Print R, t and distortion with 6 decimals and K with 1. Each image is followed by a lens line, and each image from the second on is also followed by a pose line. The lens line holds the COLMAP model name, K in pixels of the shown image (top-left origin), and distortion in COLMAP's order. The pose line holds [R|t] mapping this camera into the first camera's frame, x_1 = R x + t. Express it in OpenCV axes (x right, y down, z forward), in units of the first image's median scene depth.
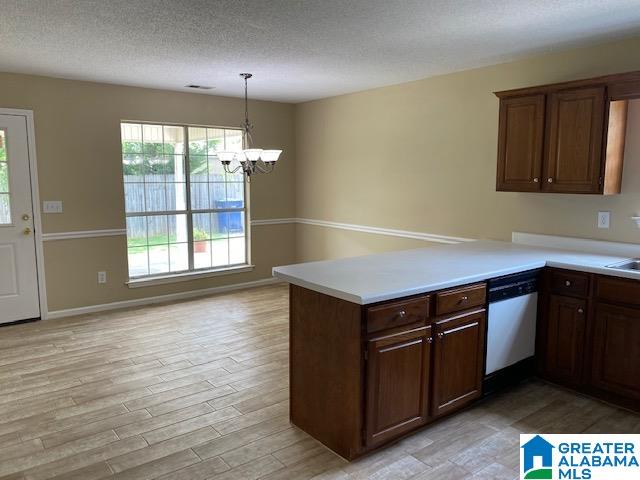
lens RADIAL K [[487.2, 0, 321.8], [0, 487.2, 234.7], [0, 0, 1]] dist [0.030747, -0.064148]
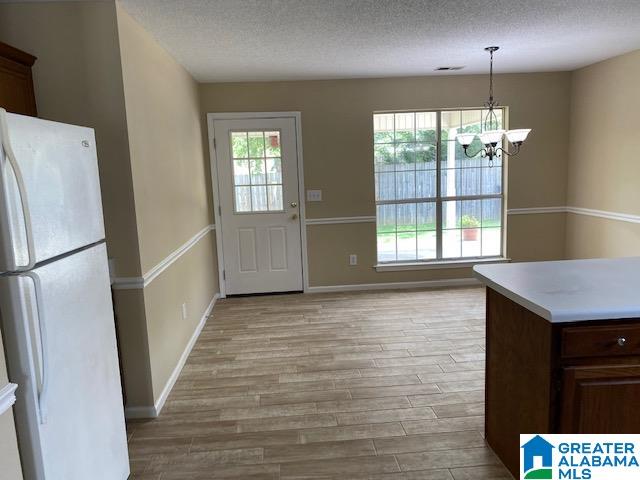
lens RADIAL K [[487.2, 0, 315.6], [0, 487.2, 239.7], [0, 0, 1]] dist [0.030747, -0.064148]
pose [[0.826597, 0.047308, -0.560802, 0.098002], [-0.024787, 0.998554, 0.047701, -0.008743], [0.562248, -0.025528, 0.826575, 0.064642]]
